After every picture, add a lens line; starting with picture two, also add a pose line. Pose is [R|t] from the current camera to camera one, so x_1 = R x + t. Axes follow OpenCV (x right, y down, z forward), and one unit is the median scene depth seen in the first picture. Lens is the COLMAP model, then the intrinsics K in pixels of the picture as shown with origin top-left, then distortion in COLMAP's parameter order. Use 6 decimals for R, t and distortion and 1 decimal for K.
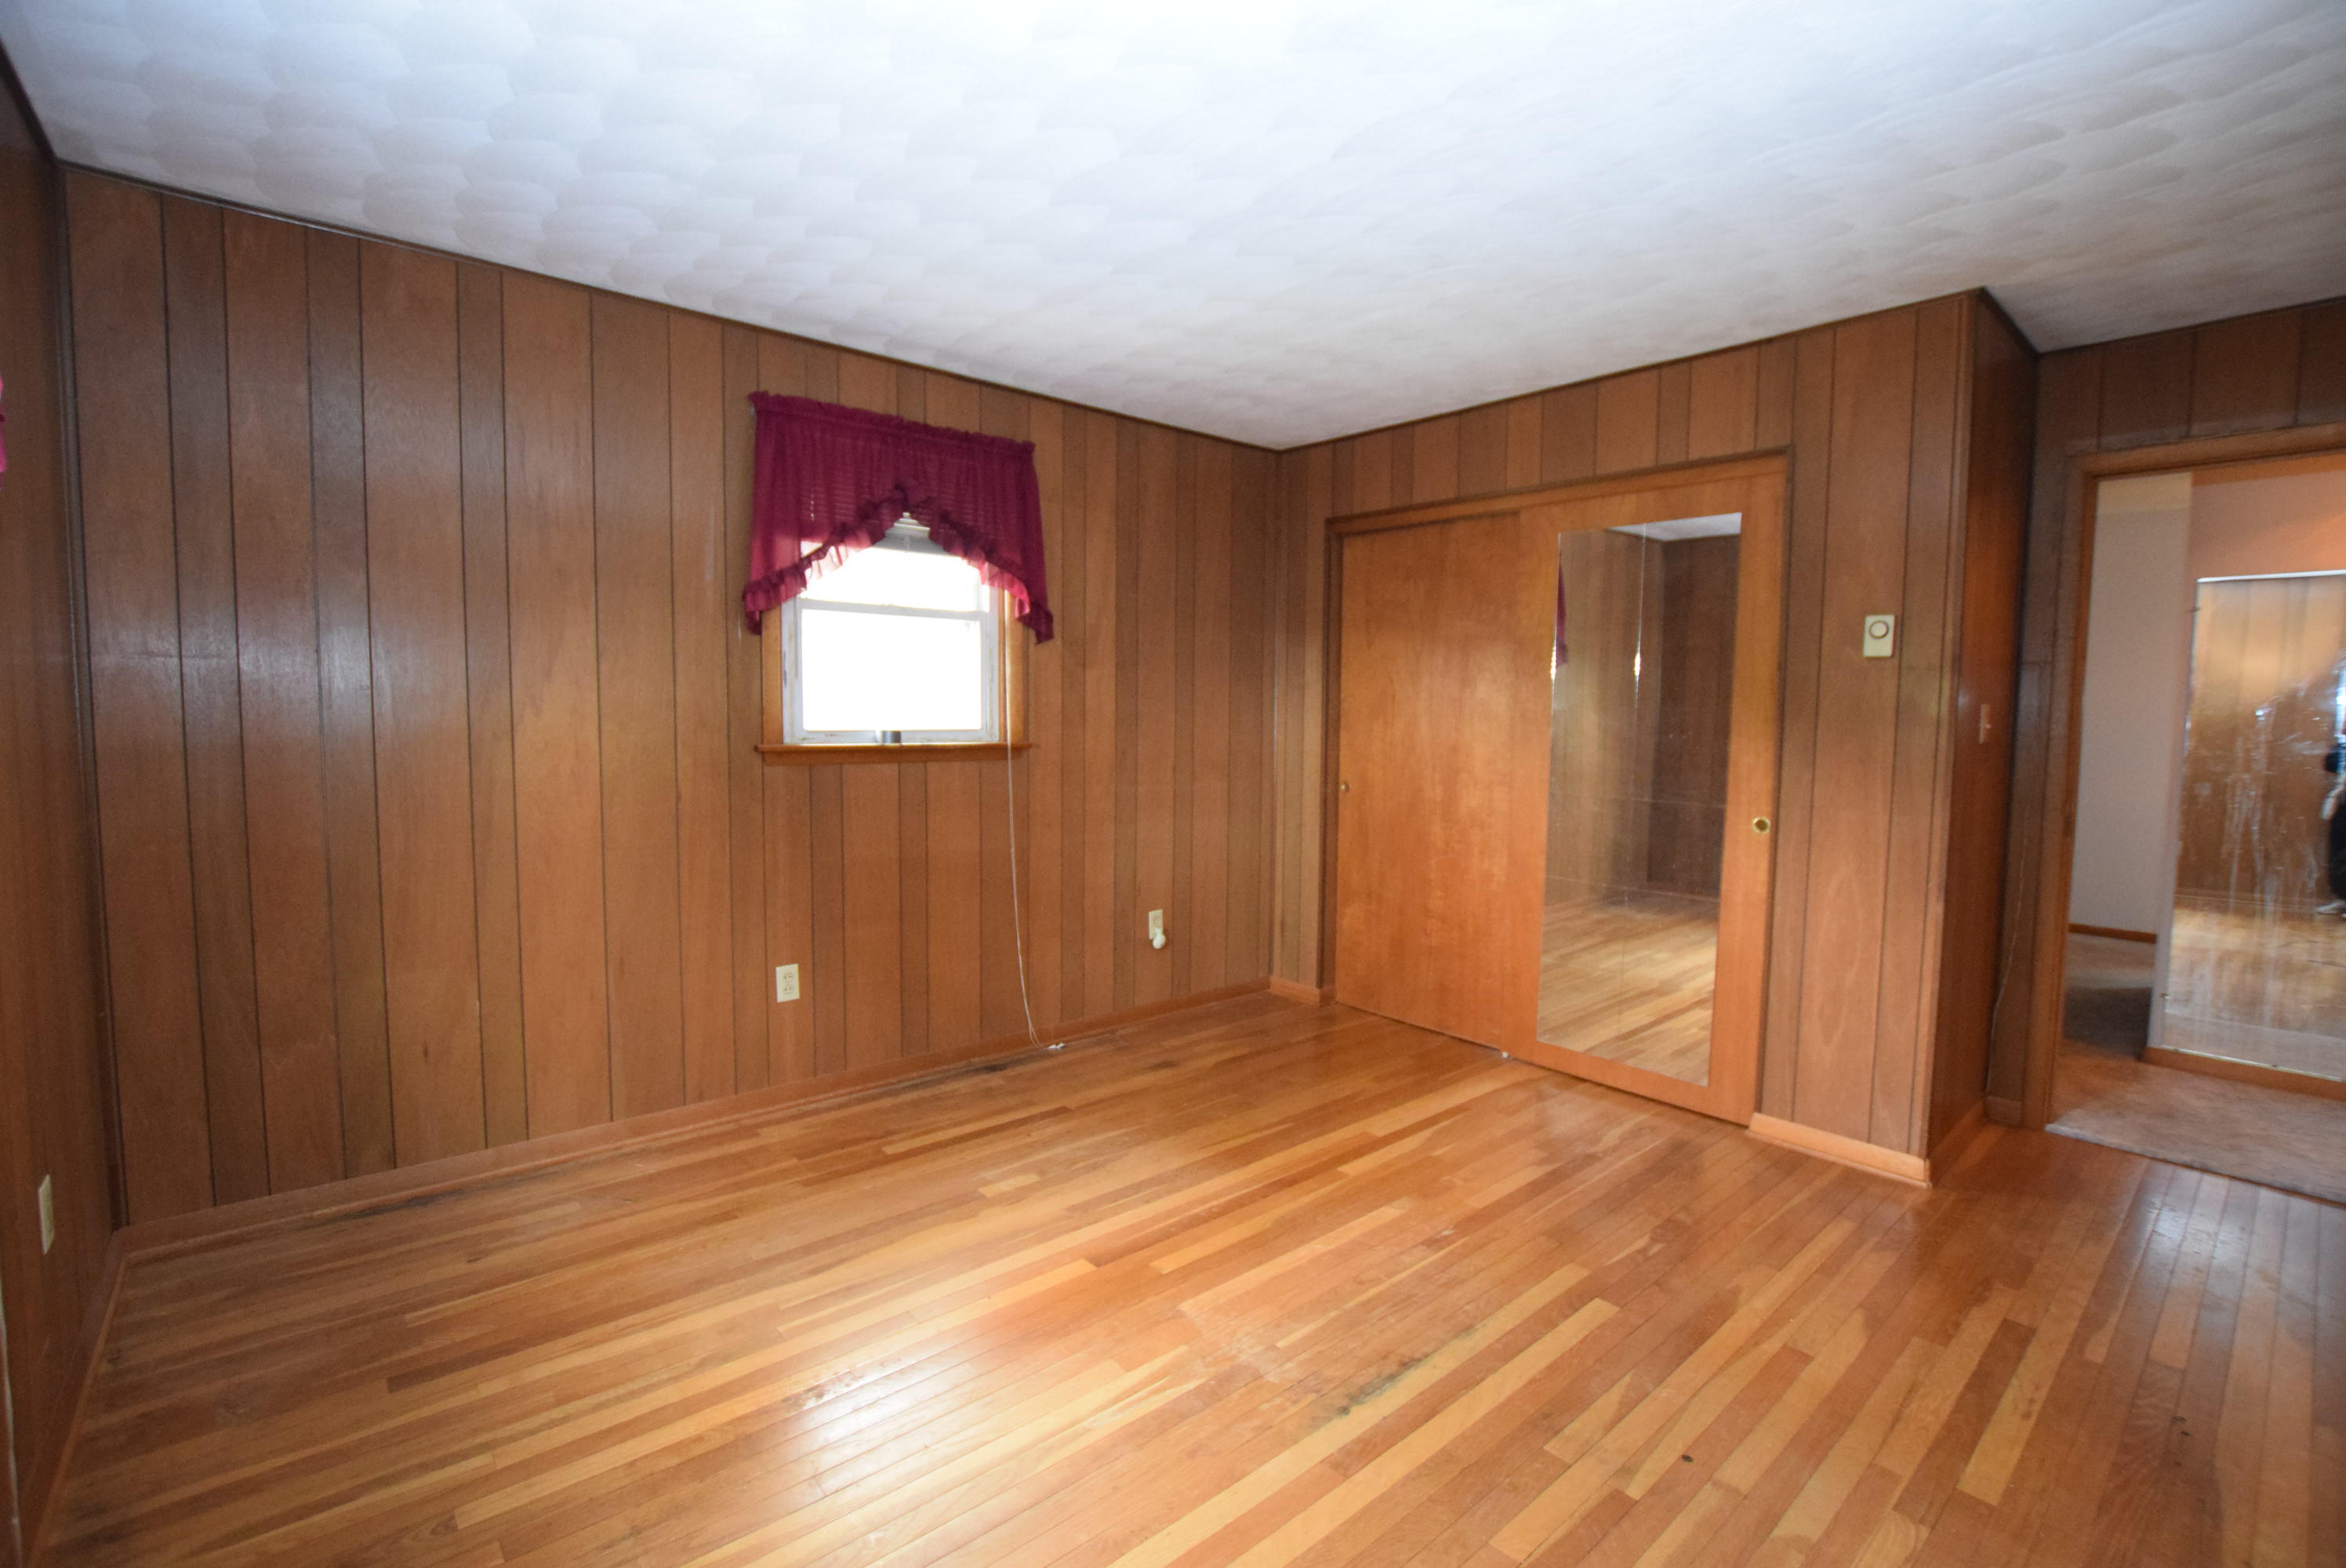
lens RADIAL K [[1032.0, 0, 1178.6], [0, 1032.0, 782.6], [0, 0, 1]] dist [-0.032327, 0.004134]
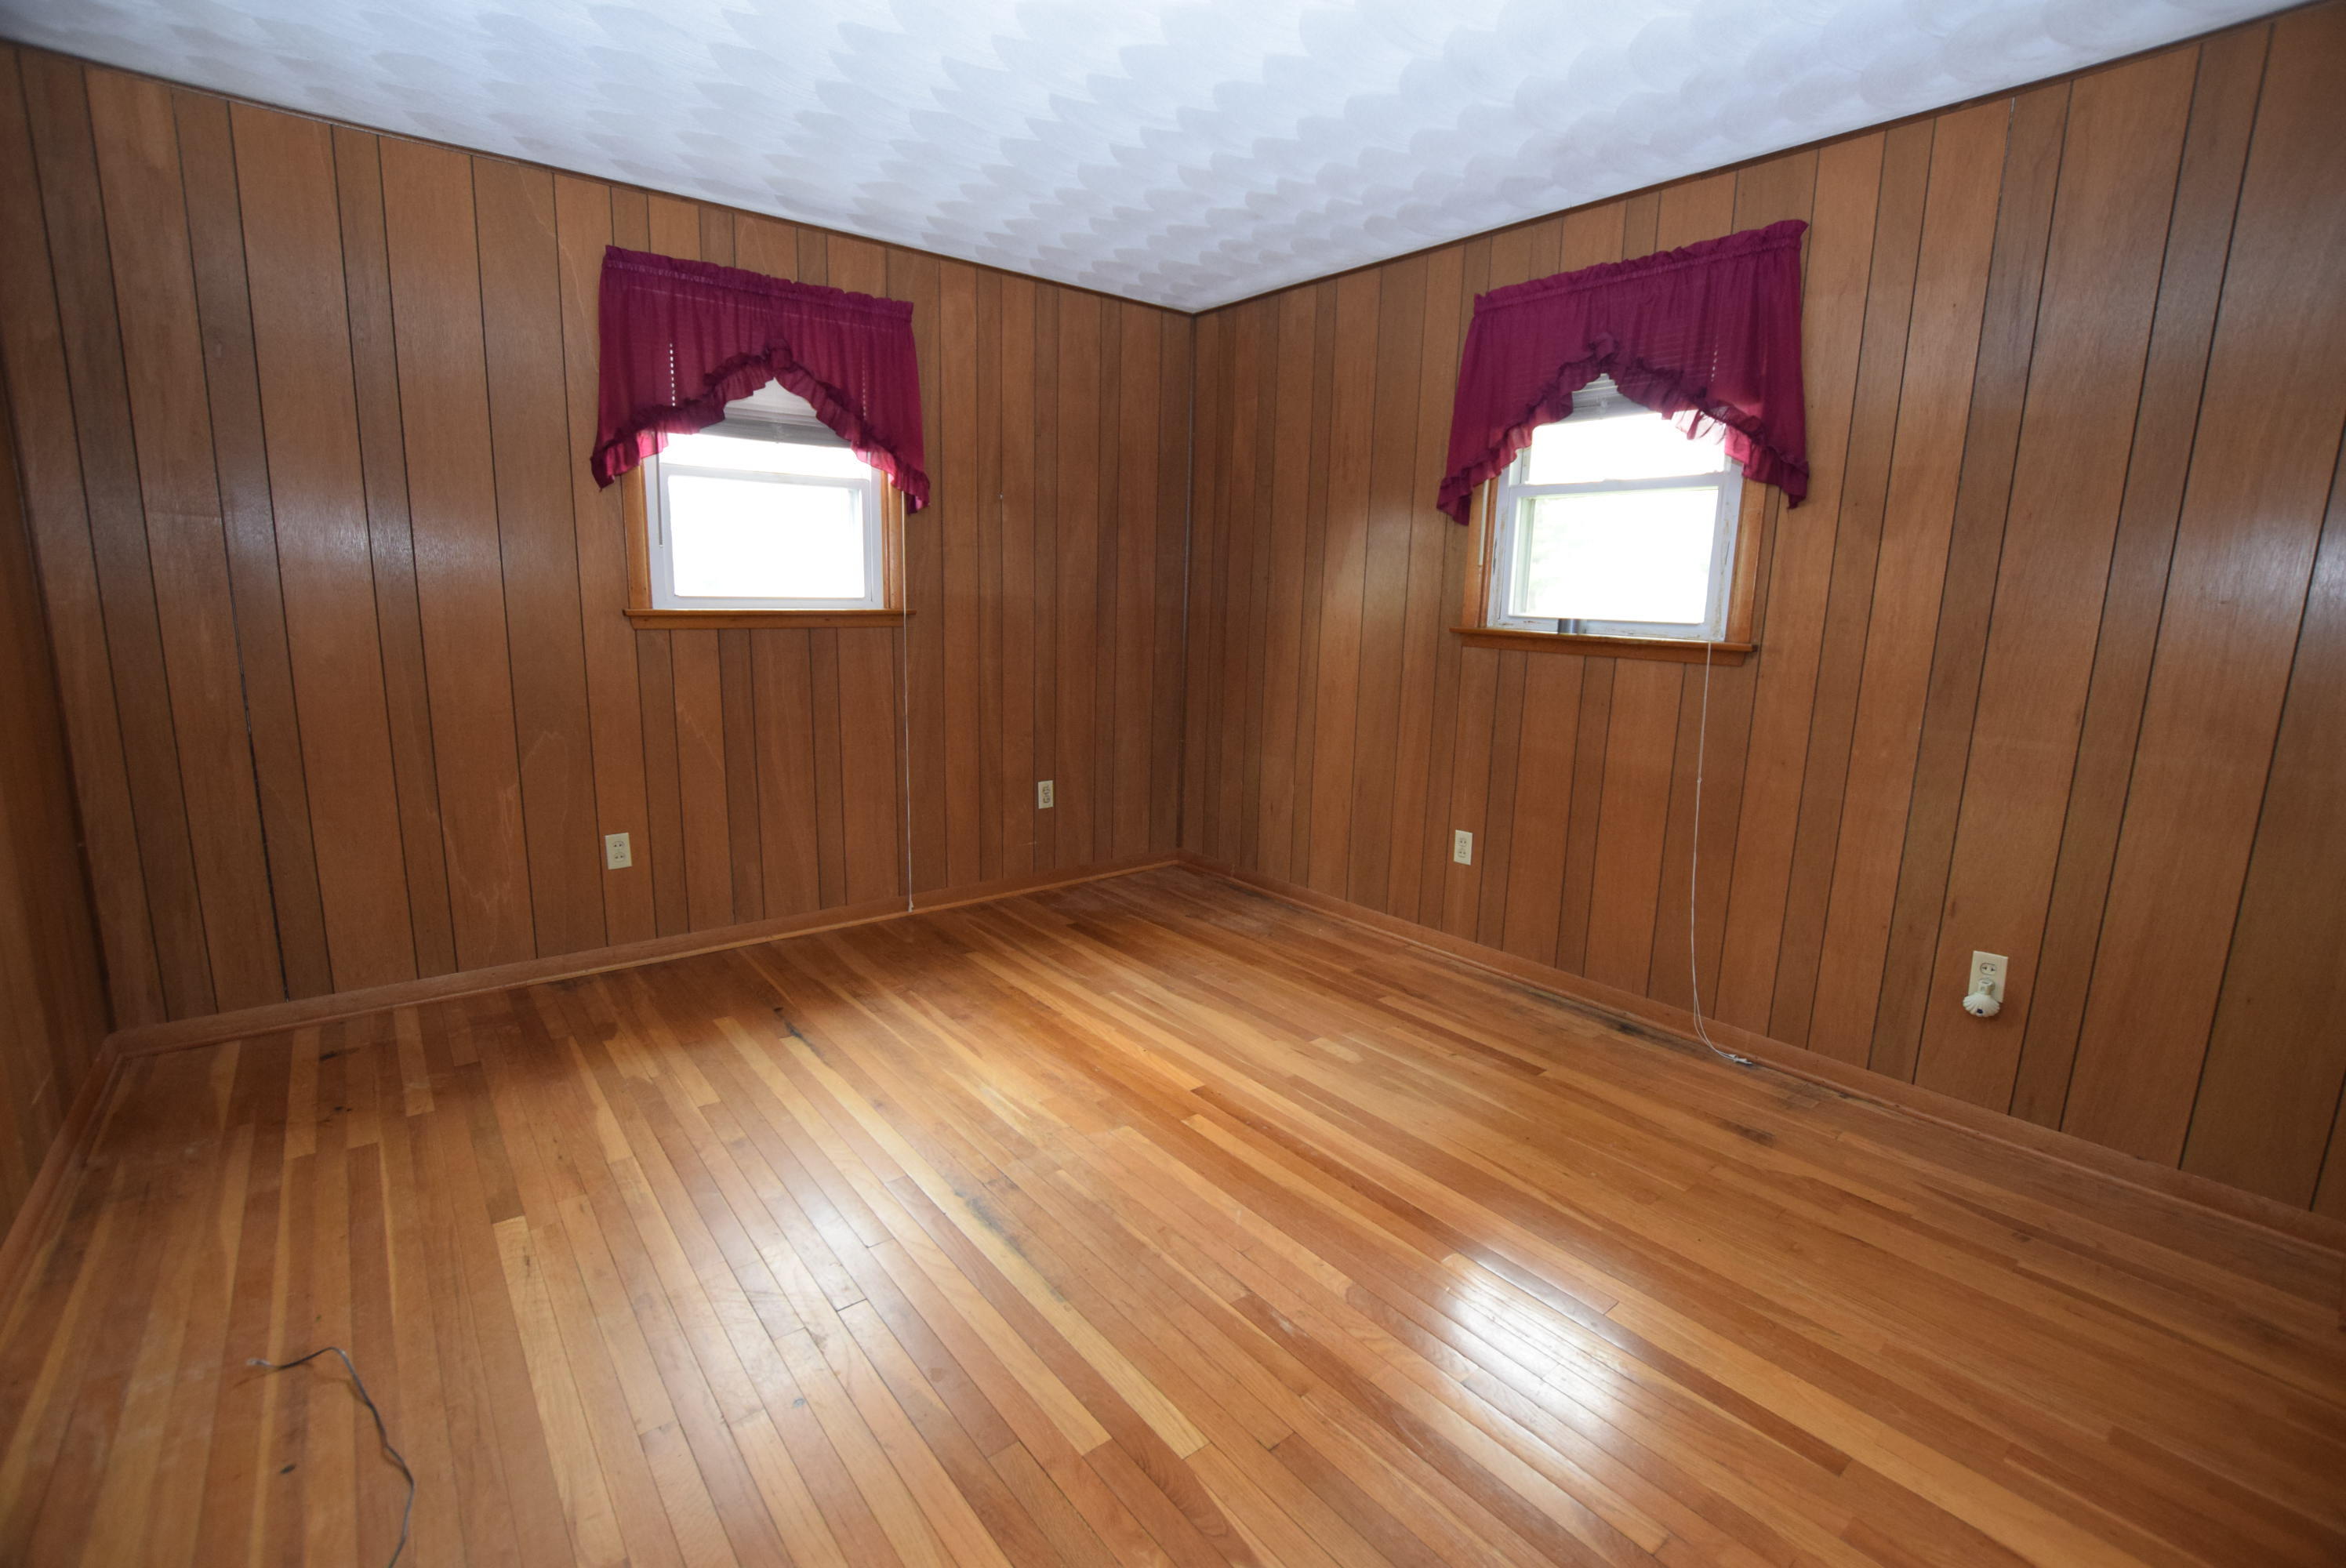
lens RADIAL K [[1032.0, 0, 1176.0], [0, 1032.0, 785.0], [0, 0, 1]] dist [-0.032327, 0.004134]
pose [[-0.027107, 0.171789, -0.984761, 0.700050], [-0.097705, 0.979951, 0.173639, -0.030899], [0.994846, 0.100923, -0.009779, 0.701026]]
